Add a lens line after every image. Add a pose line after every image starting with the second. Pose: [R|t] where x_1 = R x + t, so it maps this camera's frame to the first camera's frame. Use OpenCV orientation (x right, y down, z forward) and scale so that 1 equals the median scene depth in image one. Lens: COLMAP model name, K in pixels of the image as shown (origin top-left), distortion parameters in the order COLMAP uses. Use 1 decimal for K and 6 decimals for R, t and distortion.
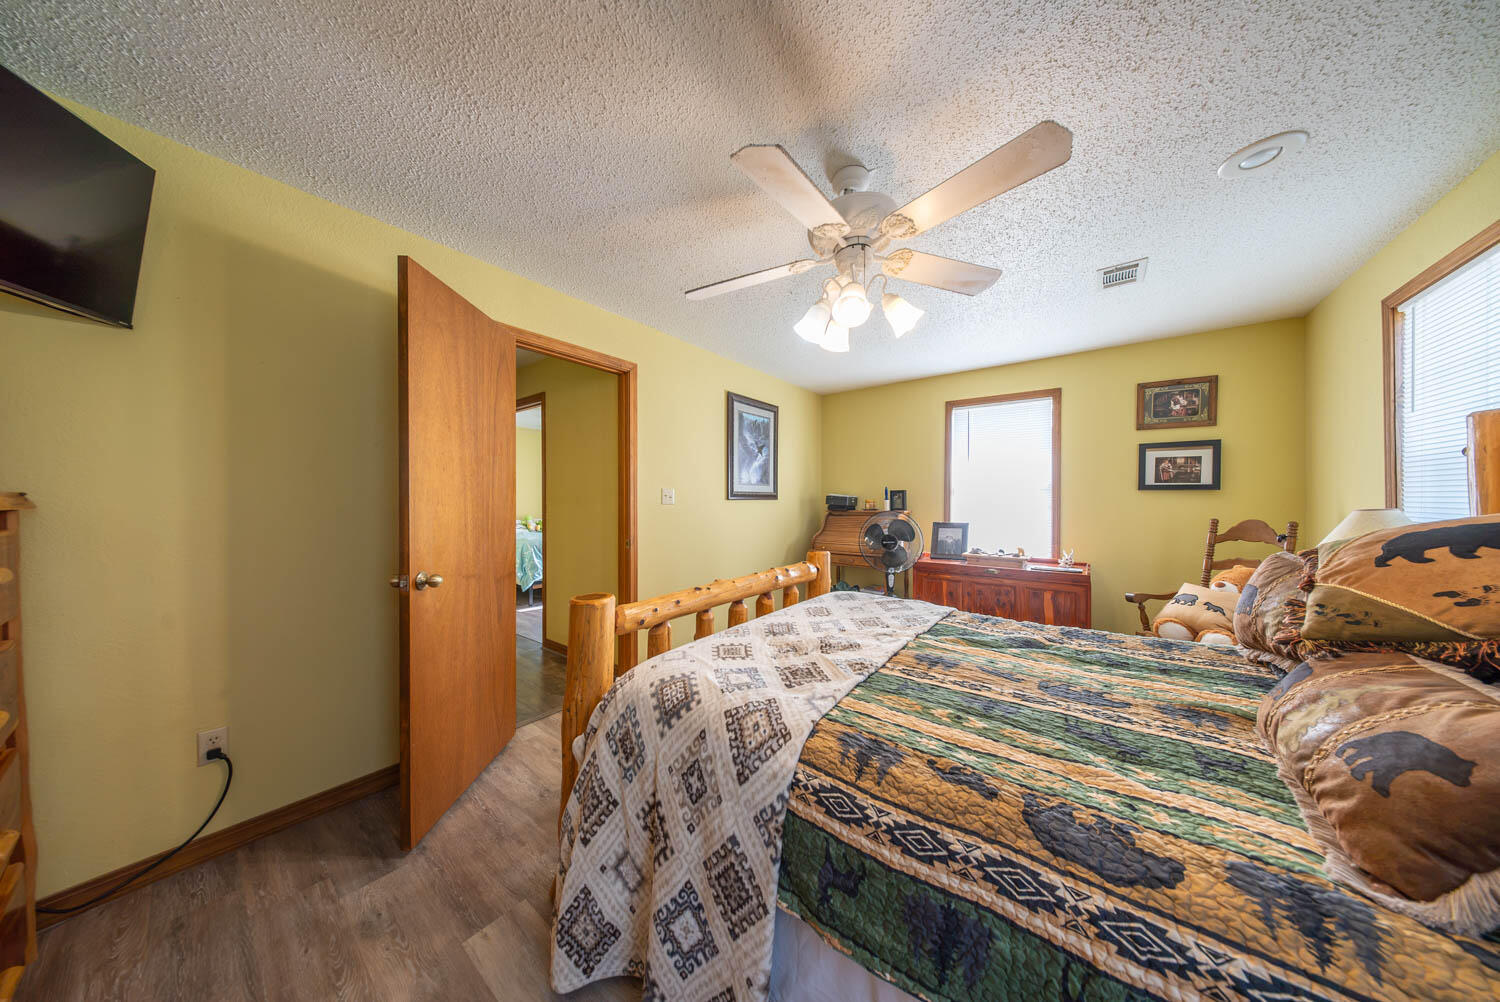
lens RADIAL K [[441.8, 0, 748.4], [0, 441.8, 500.6], [0, 0, 1]] dist [0.002778, -0.001297]
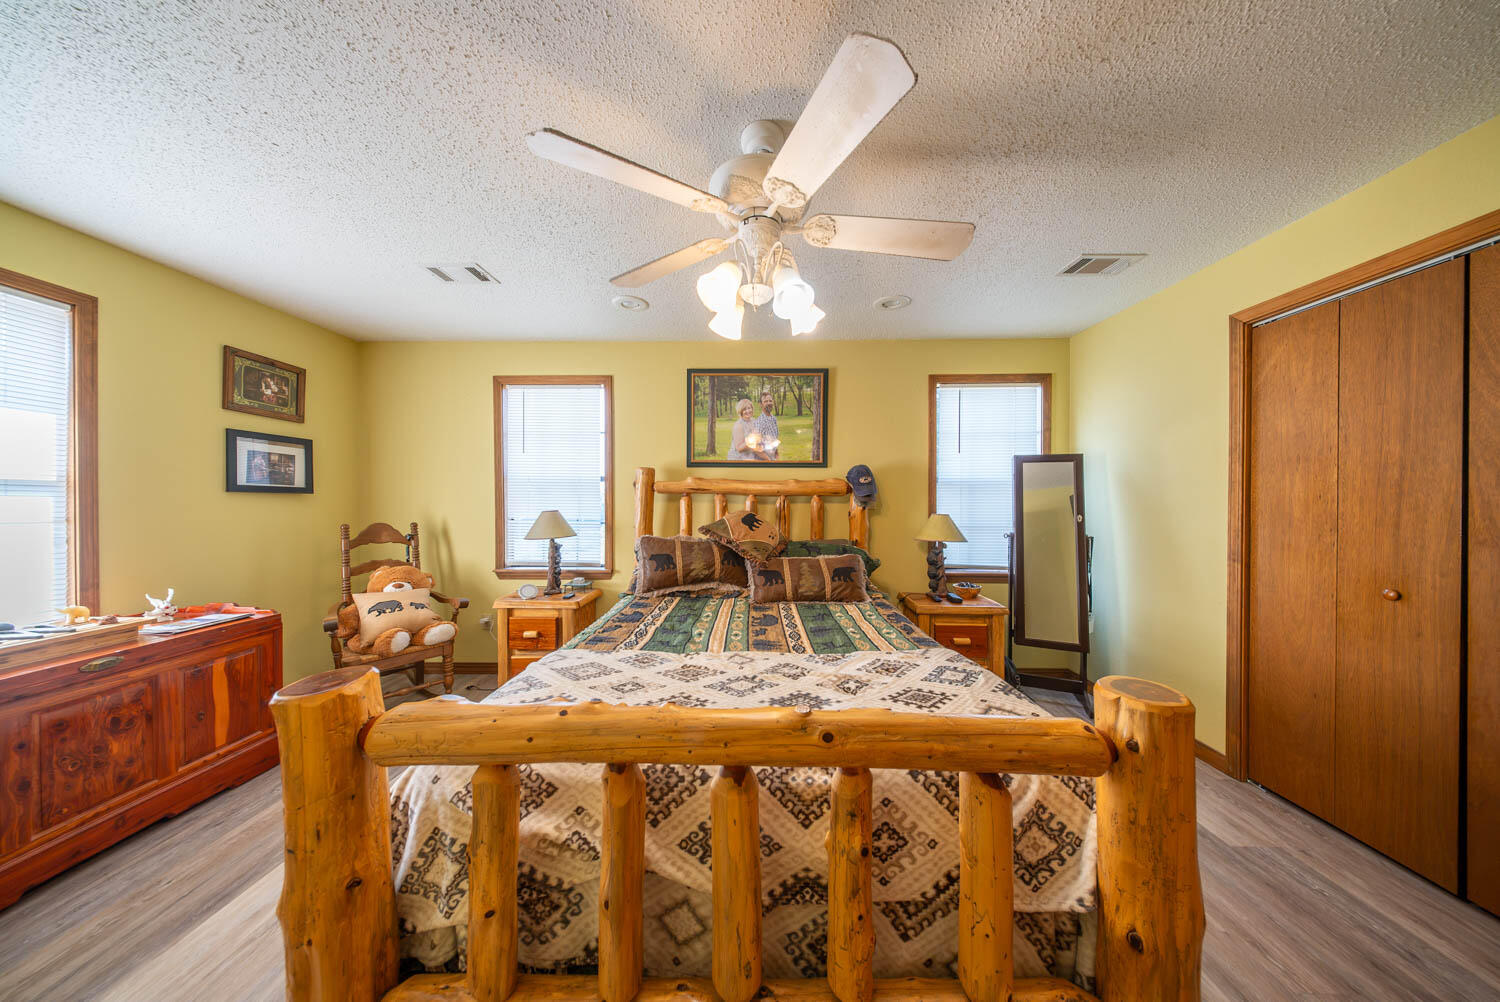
lens RADIAL K [[441.8, 0, 749.6], [0, 441.8, 498.7], [0, 0, 1]] dist [0.002778, -0.001297]
pose [[-0.601143, 0.001354, 0.799140, -0.228974], [-0.001768, 0.999994, -0.003024, -0.012448], [-0.799139, -0.003231, -0.601137, 0.794771]]
